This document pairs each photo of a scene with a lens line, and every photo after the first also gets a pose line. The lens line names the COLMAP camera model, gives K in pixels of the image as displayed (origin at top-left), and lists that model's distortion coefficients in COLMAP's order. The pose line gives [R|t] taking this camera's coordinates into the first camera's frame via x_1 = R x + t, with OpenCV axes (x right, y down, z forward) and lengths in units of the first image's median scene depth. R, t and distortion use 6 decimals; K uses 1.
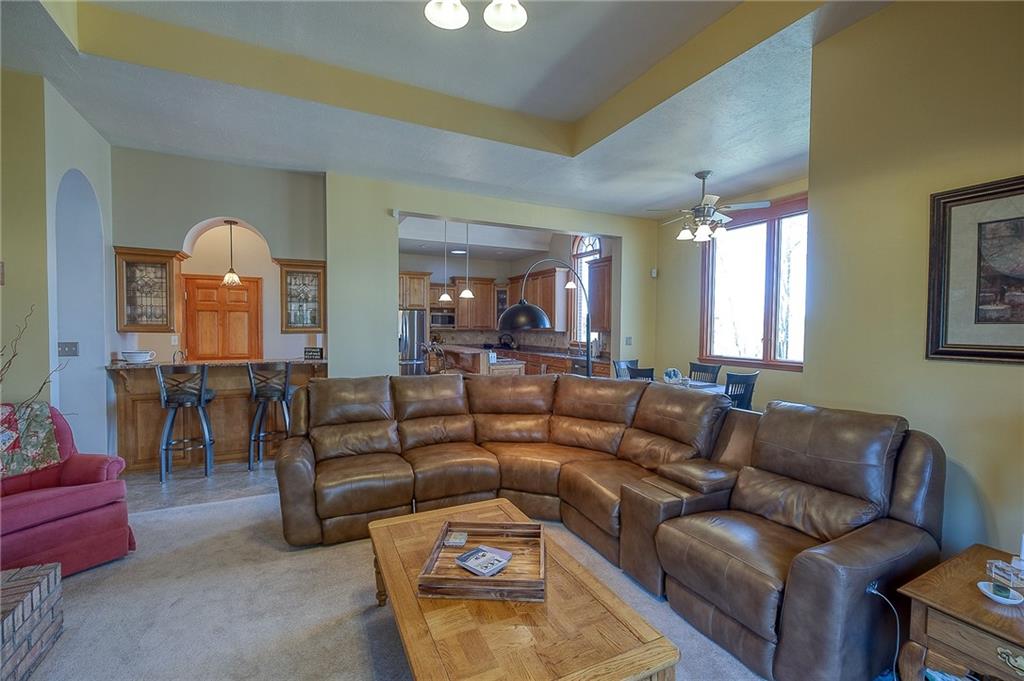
lens RADIAL K [[443.9, 0, 518.0], [0, 443.9, 341.1], [0, 0, 1]] dist [-0.009578, 0.000539]
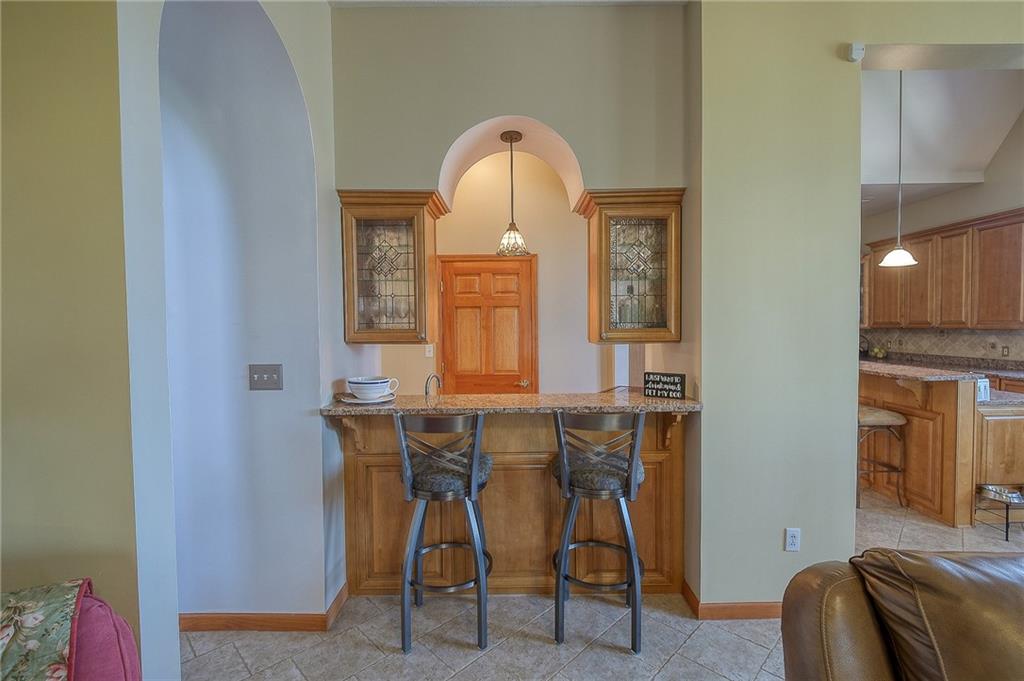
lens RADIAL K [[443.9, 0, 510.7], [0, 443.9, 342.2], [0, 0, 1]] dist [-0.009578, 0.000539]
pose [[0.883160, 0.000575, -0.469071, -0.422586], [0.001787, 0.999988, 0.004591, -0.023119], [0.469068, -0.004893, 0.883148, 0.555969]]
